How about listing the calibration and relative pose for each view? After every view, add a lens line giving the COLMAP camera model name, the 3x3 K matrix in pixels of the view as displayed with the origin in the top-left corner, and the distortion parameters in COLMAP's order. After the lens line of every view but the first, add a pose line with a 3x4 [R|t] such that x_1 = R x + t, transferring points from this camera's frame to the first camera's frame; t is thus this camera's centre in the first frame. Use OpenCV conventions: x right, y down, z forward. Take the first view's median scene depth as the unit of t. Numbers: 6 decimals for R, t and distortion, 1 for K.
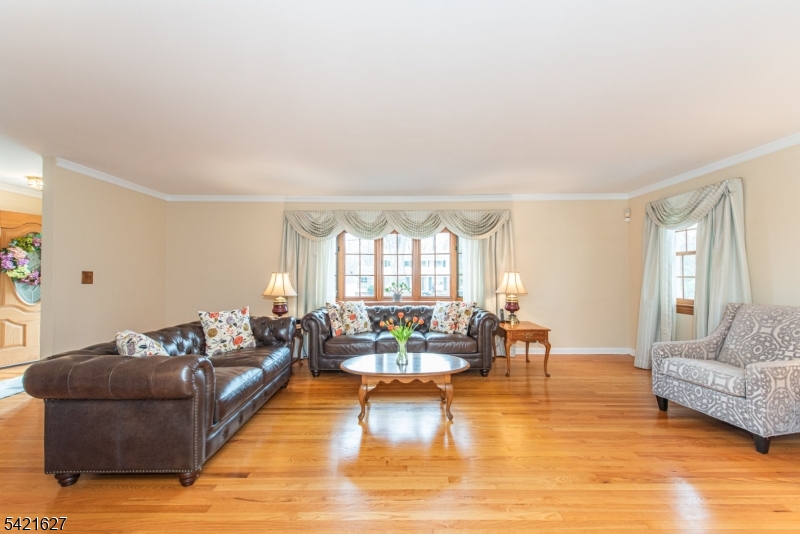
lens RADIAL K [[333.8, 0, 397.8], [0, 333.8, 268.8], [0, 0, 1]] dist [0.000778, -0.000161]
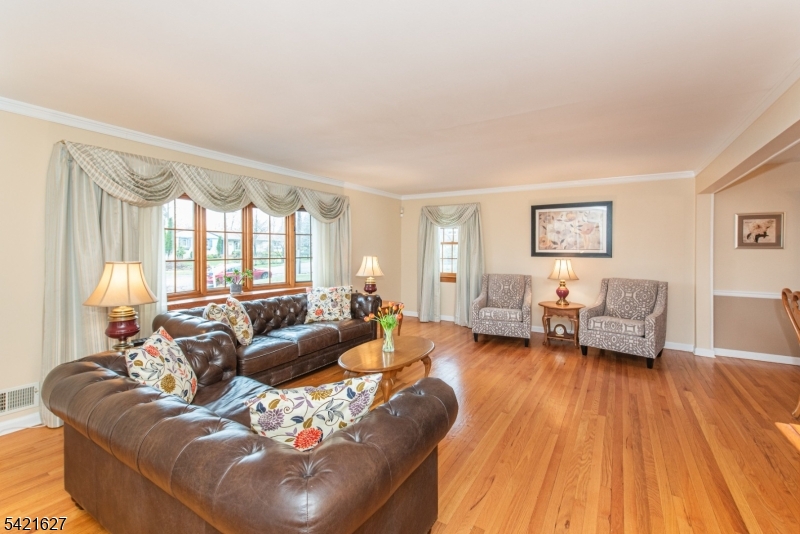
lens RADIAL K [[376.0, 0, 395.7], [0, 376.0, 249.9], [0, 0, 1]] dist [0.002026, -0.000201]
pose [[0.488282, 0.002039, 0.872683, -0.768094], [-0.020675, 0.999744, 0.009232, -0.026544], [-0.872441, -0.022550, 0.488199, 0.340945]]
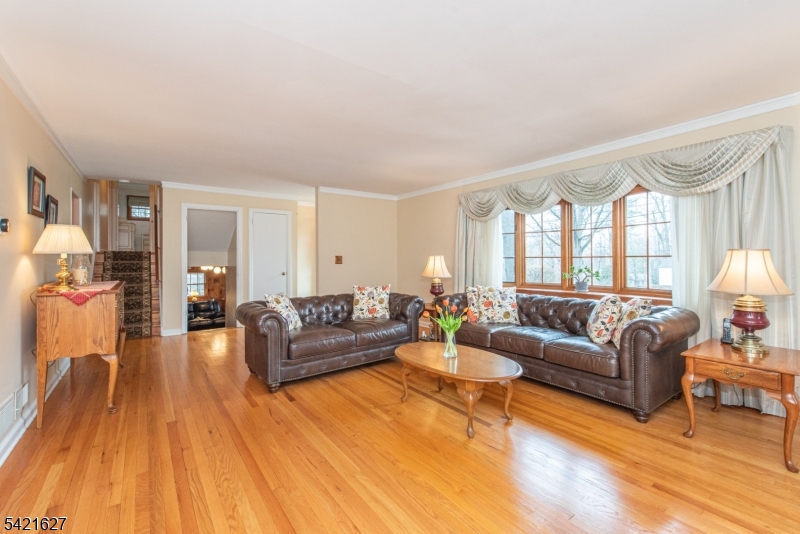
lens RADIAL K [[356.4, 0, 396.6], [0, 356.4, 255.9], [0, 0, 1]] dist [0.068048, 0.000021]
pose [[0.578771, -0.005535, -0.815471, 0.568106], [0.021928, 0.999721, 0.008777, -0.000922], [0.815195, -0.022961, 0.578731, 0.257690]]
